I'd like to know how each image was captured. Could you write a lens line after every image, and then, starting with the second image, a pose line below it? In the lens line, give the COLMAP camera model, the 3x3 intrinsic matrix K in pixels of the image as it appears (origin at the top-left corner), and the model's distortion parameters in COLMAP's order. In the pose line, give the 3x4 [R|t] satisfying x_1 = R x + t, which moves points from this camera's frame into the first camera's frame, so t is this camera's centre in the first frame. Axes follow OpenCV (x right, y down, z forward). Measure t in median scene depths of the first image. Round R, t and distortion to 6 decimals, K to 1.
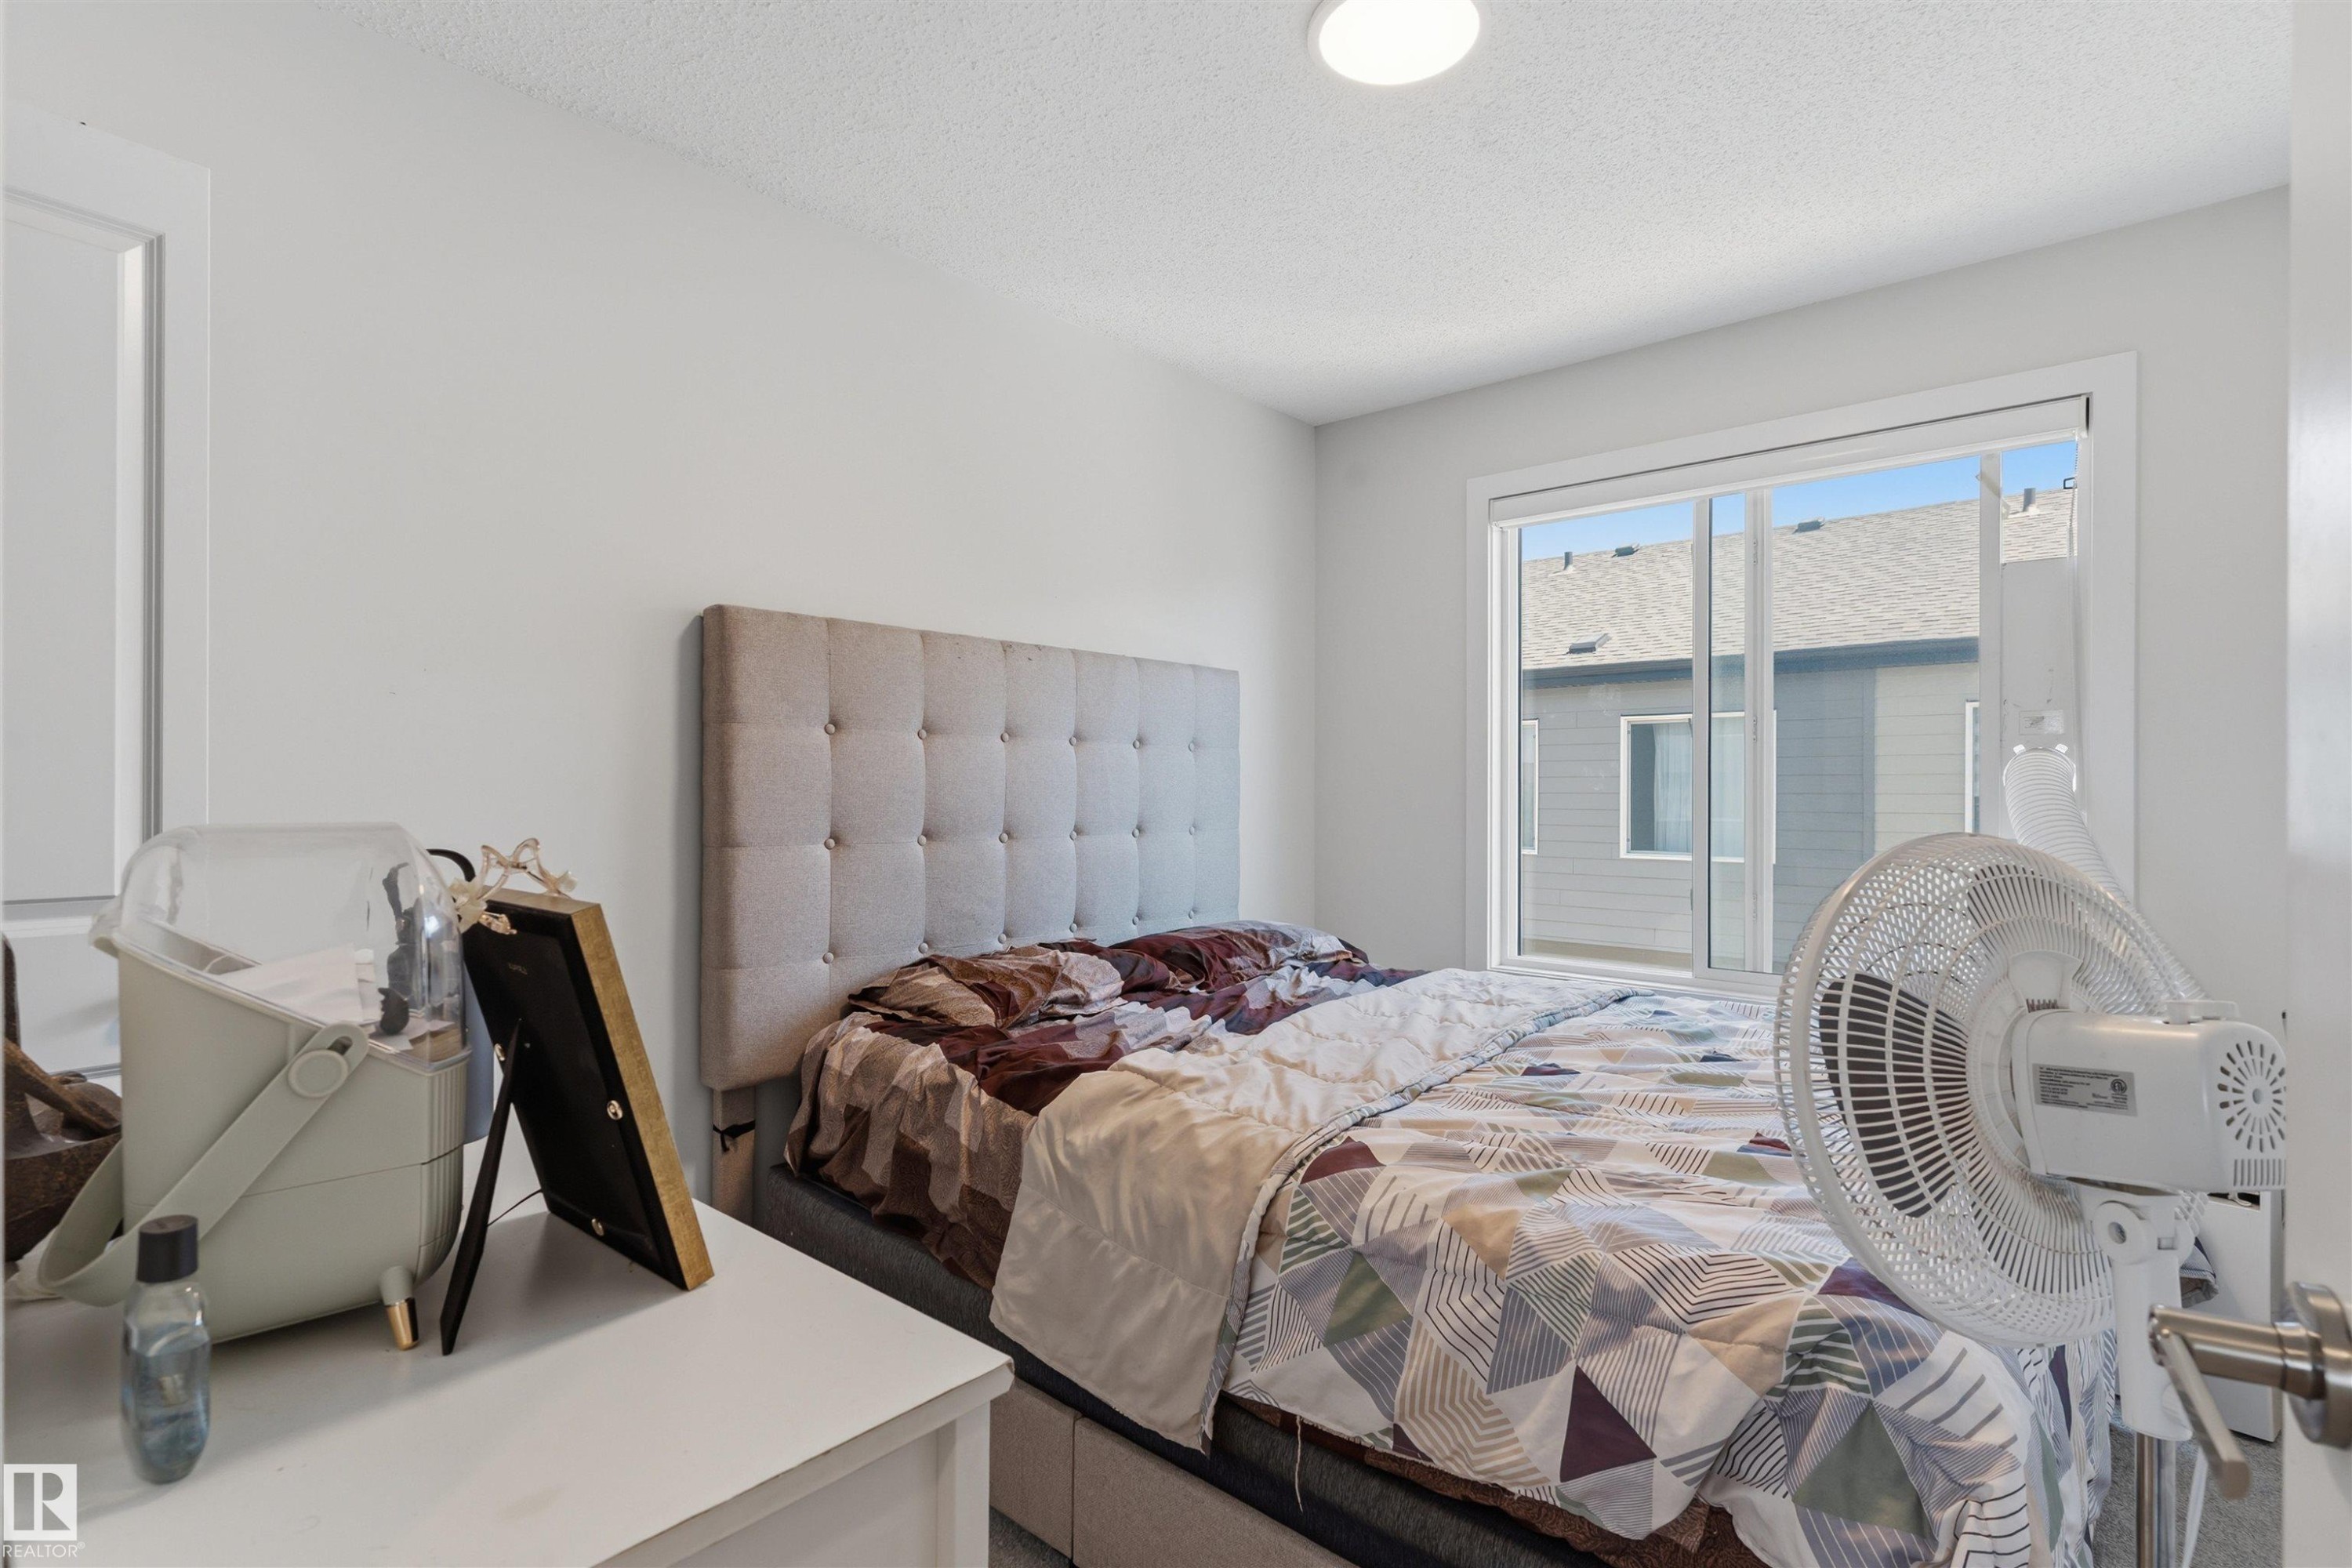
lens RADIAL K [[1153.3, 0, 1176.0], [0, 1153.3, 784.0], [0, 0, 1]] dist [0.002445, 0.002161]
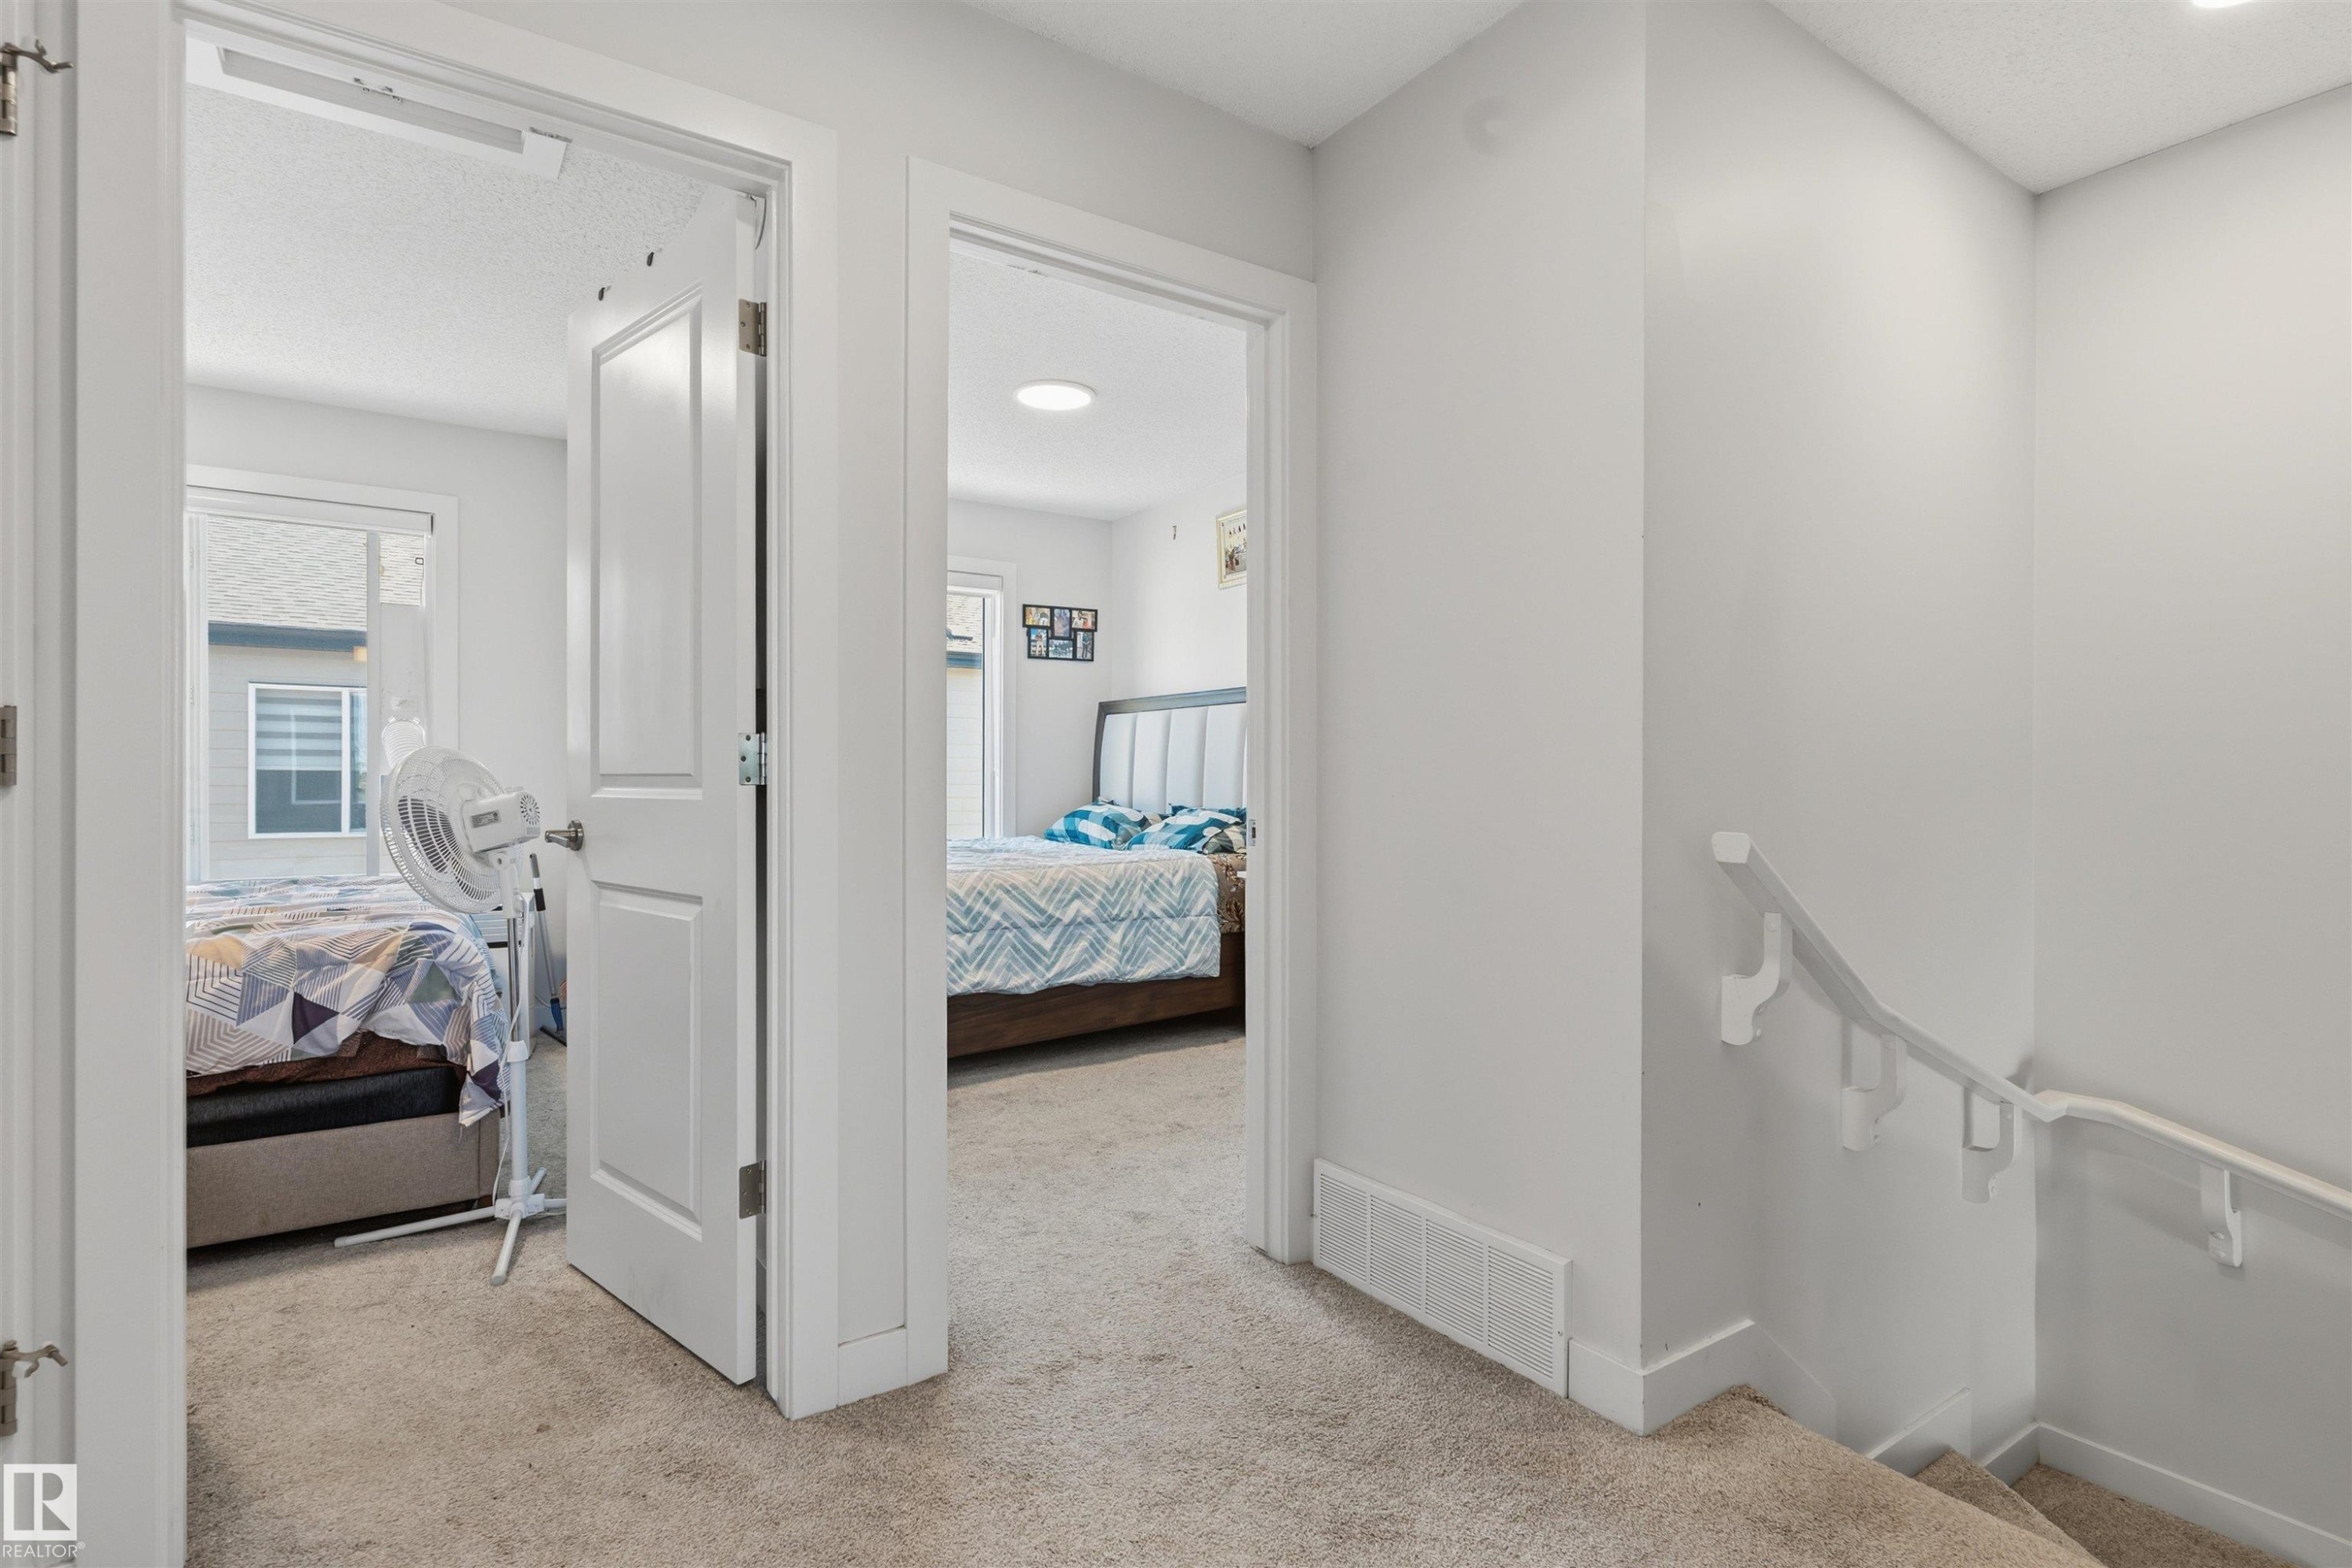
lens RADIAL K [[1153.3, 0, 1176.0], [0, 1153.3, 784.0], [0, 0, 1]] dist [0.002445, 0.002161]
pose [[0.252374, -0.005681, 0.967613, -1.429436], [-0.006423, 0.999951, 0.007546, 0.102107], [-0.967609, -0.008119, 0.252325, -1.214775]]
